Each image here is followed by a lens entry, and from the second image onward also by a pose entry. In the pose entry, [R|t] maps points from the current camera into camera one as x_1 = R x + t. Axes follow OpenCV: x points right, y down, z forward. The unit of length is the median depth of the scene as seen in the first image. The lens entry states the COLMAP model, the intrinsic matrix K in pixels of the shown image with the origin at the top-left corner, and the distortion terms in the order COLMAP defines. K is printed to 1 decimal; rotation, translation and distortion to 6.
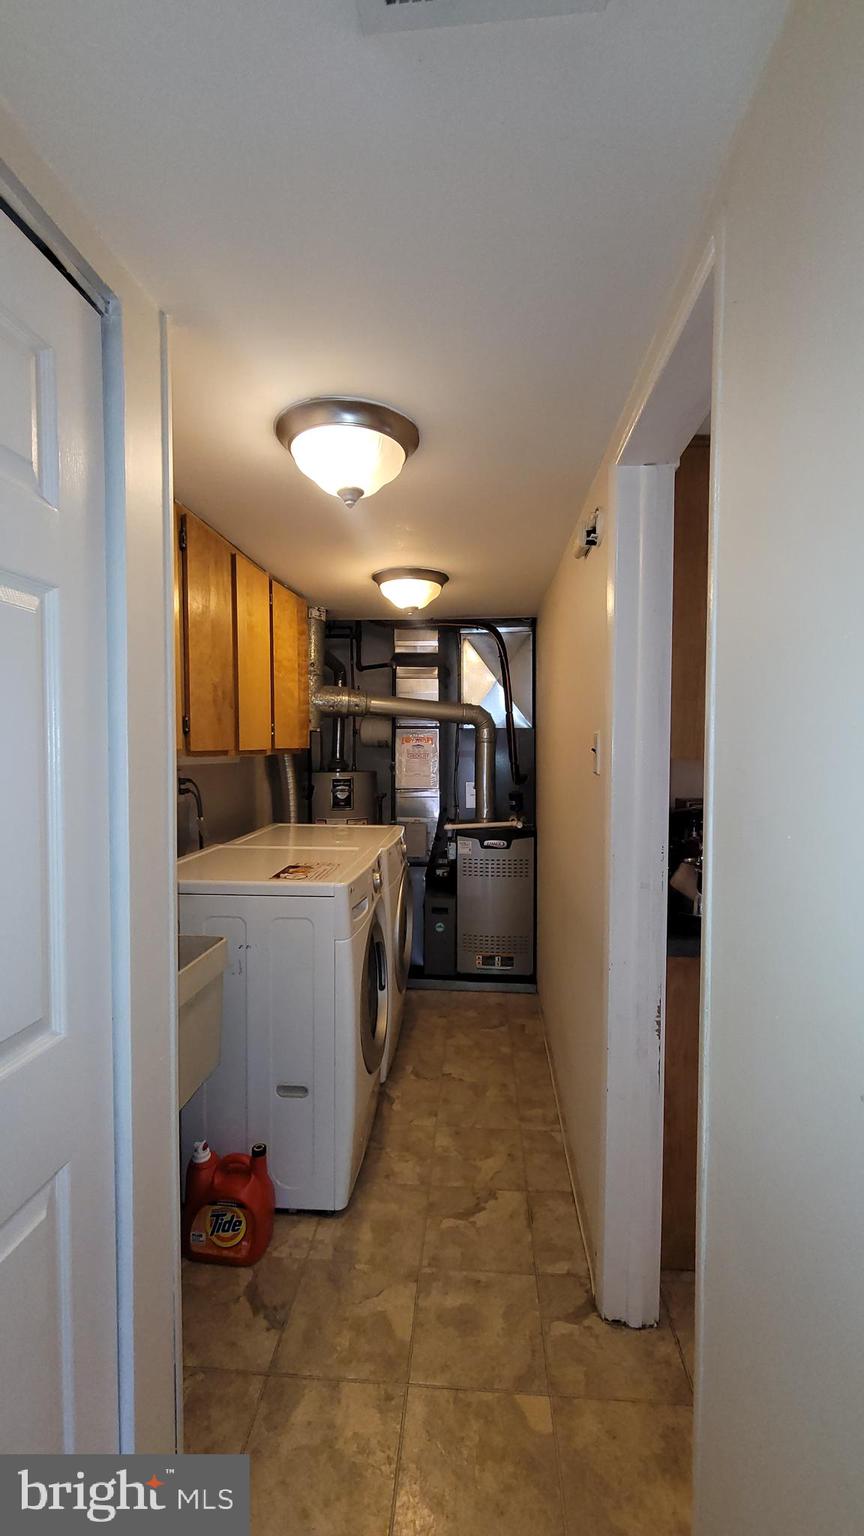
lens RADIAL K [[624.6, 0, 438.0], [0, 624.6, 769.7], [0, 0, 1]] dist [0.003179, 0.000034]
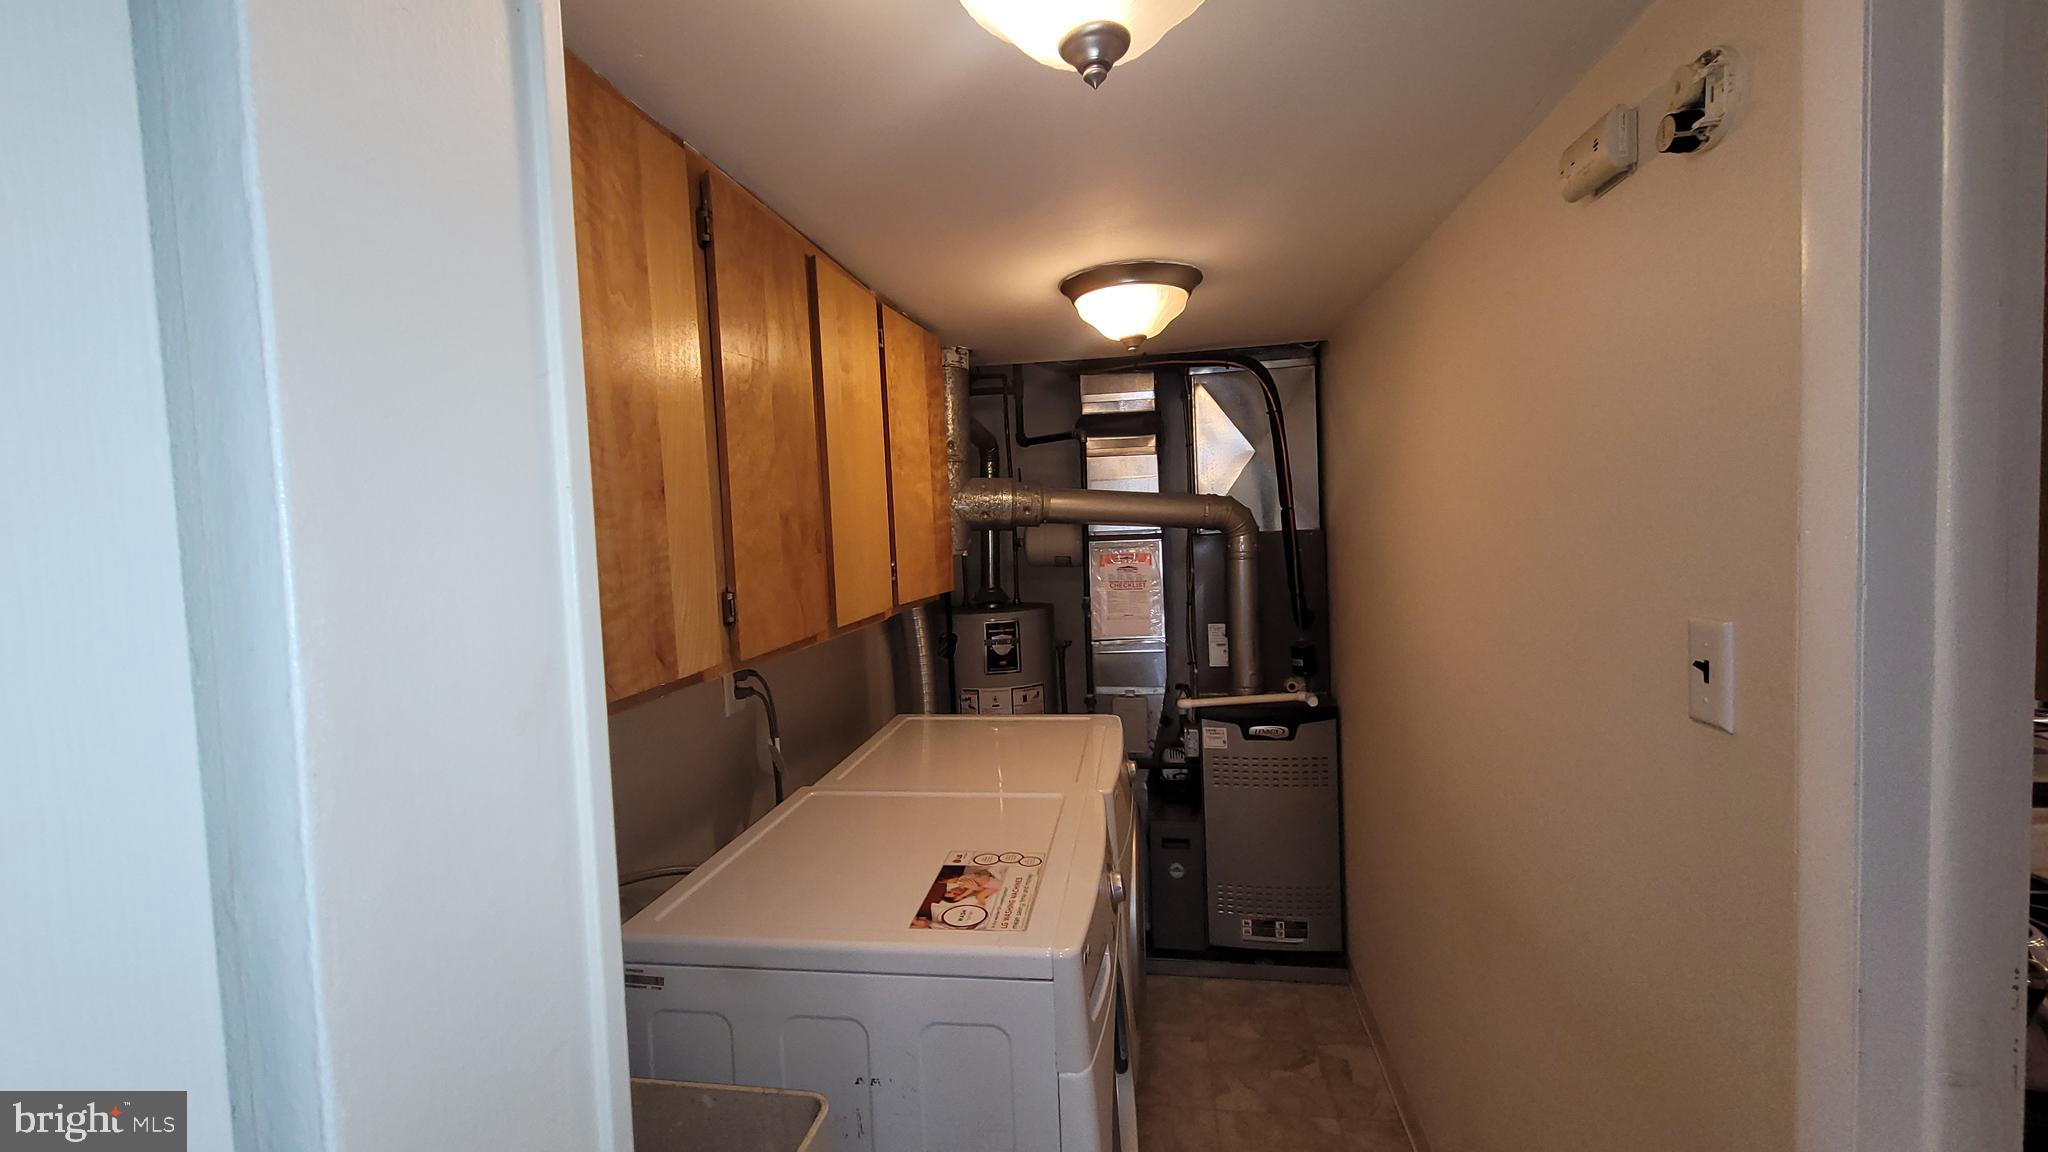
lens RADIAL K [[832.8, 0, 1026.4], [0, 832.8, 567.7], [0, 0, 1]] dist [0.003179, 0.000034]
pose [[0.995701, -0.039391, -0.083830, -0.063956], [0.040754, 0.999062, 0.014615, -0.056611], [0.083175, -0.017968, 0.996373, 0.204365]]
